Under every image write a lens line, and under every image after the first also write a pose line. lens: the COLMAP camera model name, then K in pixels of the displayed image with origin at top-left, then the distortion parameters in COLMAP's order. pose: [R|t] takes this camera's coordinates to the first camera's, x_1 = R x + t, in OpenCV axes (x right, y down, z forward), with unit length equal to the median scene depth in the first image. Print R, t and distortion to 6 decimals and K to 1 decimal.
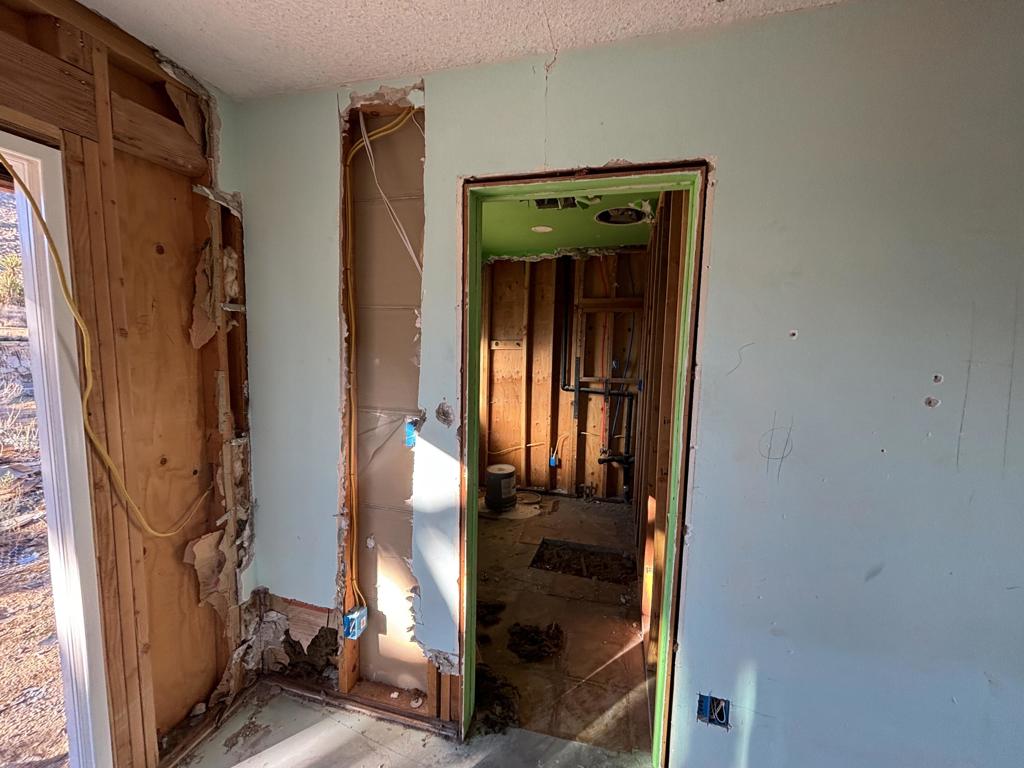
lens RADIAL K [[416.1, 0, 503.6], [0, 416.1, 383.4], [0, 0, 1]] dist [-0.001205, 0.000383]
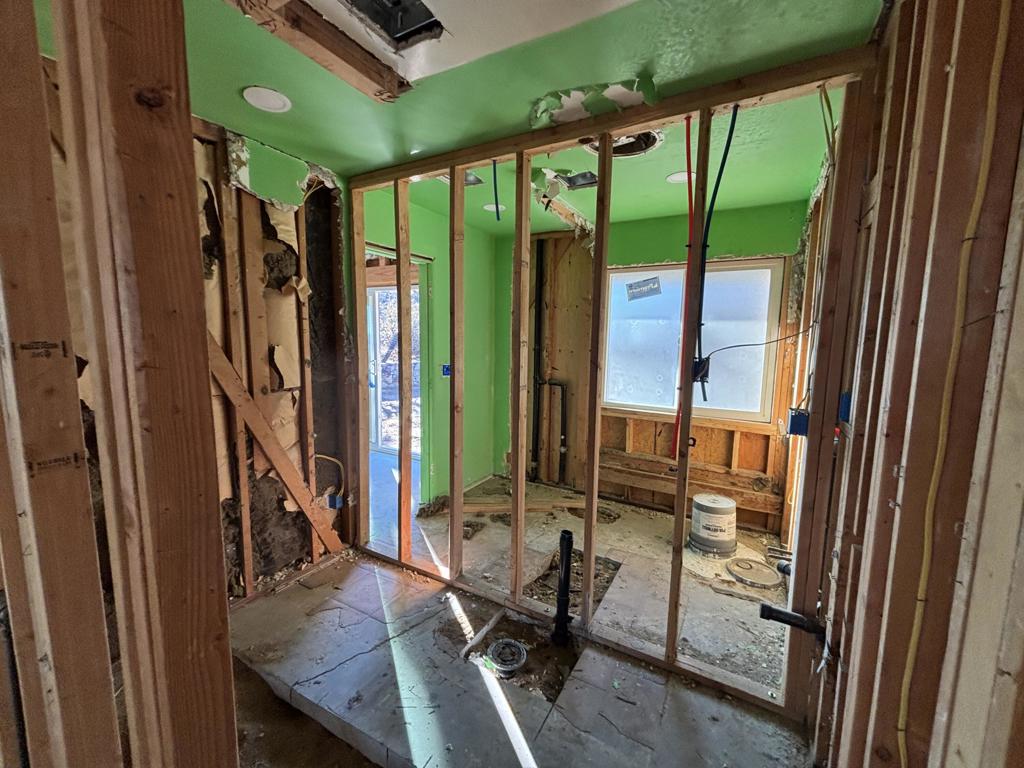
lens RADIAL K [[416.1, 0, 508.4], [0, 416.1, 383.2], [0, 0, 1]] dist [-0.001205, 0.000383]
pose [[-0.255765, 0.089405, -0.962596, 0.791647], [-0.112323, 0.986223, 0.121444, -0.052951], [0.960191, 0.139183, -0.242199, 0.795309]]
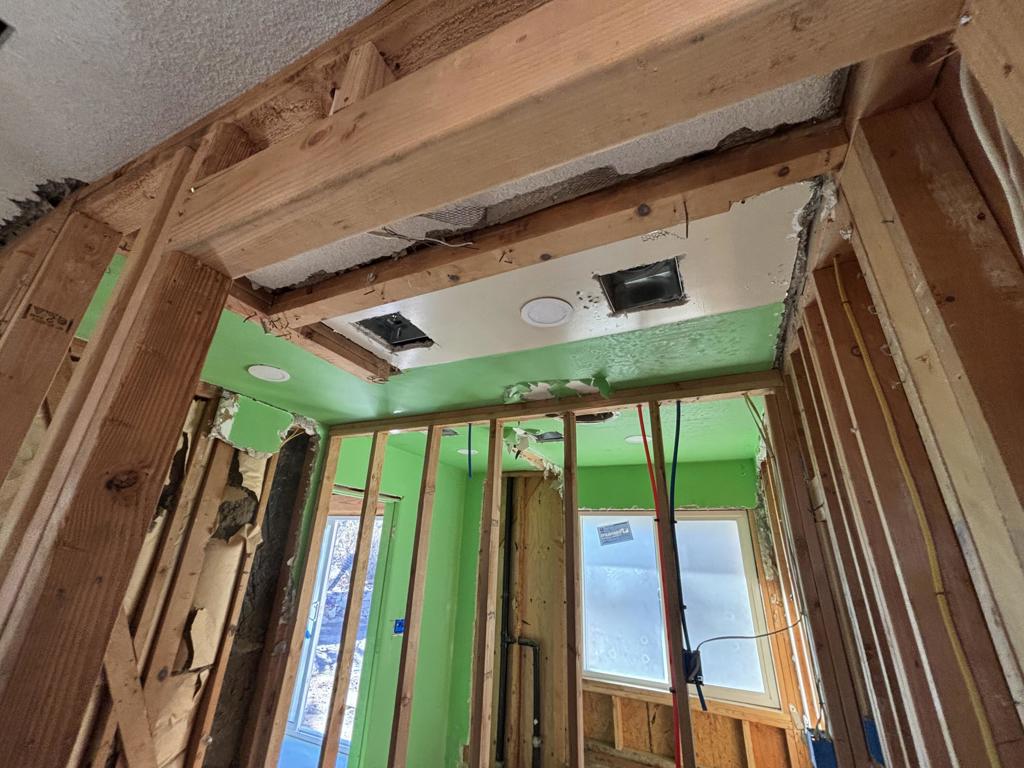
lens RADIAL K [[416.1, 0, 507.6], [0, 416.1, 383.6], [0, 0, 1]] dist [-0.001205, 0.000383]
pose [[-0.184475, -0.397204, -0.898998, 0.793522], [-0.136297, 0.916198, -0.376835, -0.106559], [0.973341, 0.053014, -0.223153, 0.787937]]
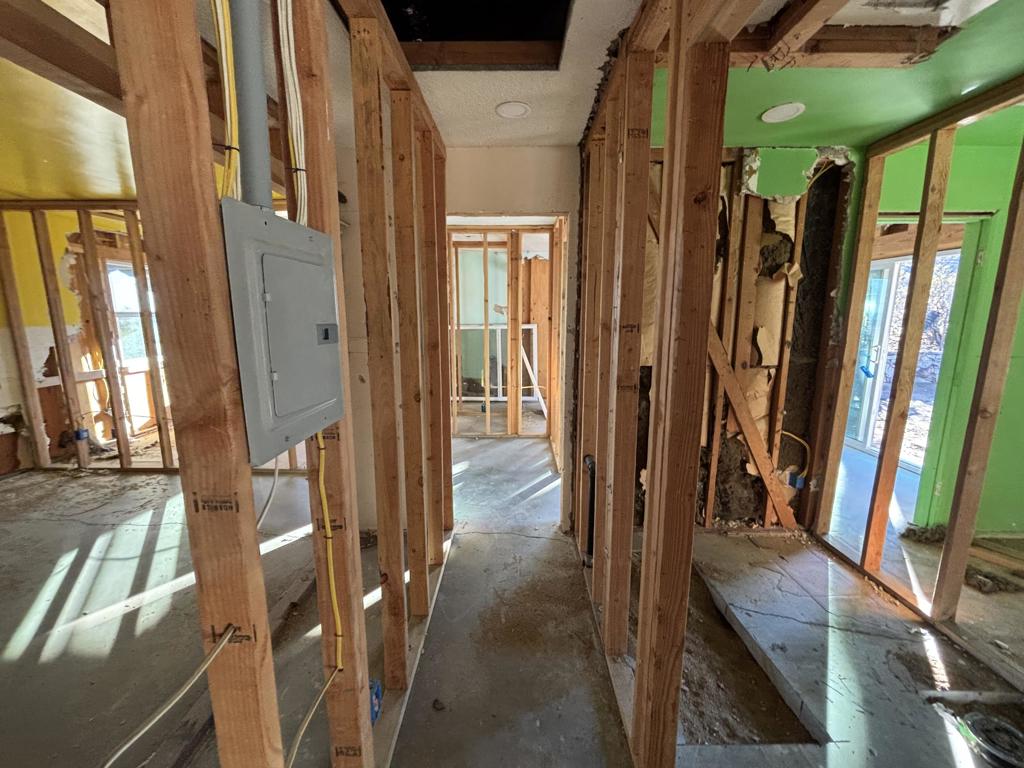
lens RADIAL K [[416.1, 0, 510.6], [0, 416.1, 384.8], [0, 0, 1]] dist [-0.001205, 0.000383]
pose [[-0.967340, 0.026380, -0.252105, 0.861700], [-0.041058, 0.965130, 0.258532, -0.063855], [0.250134, 0.260439, -0.932526, 0.875520]]
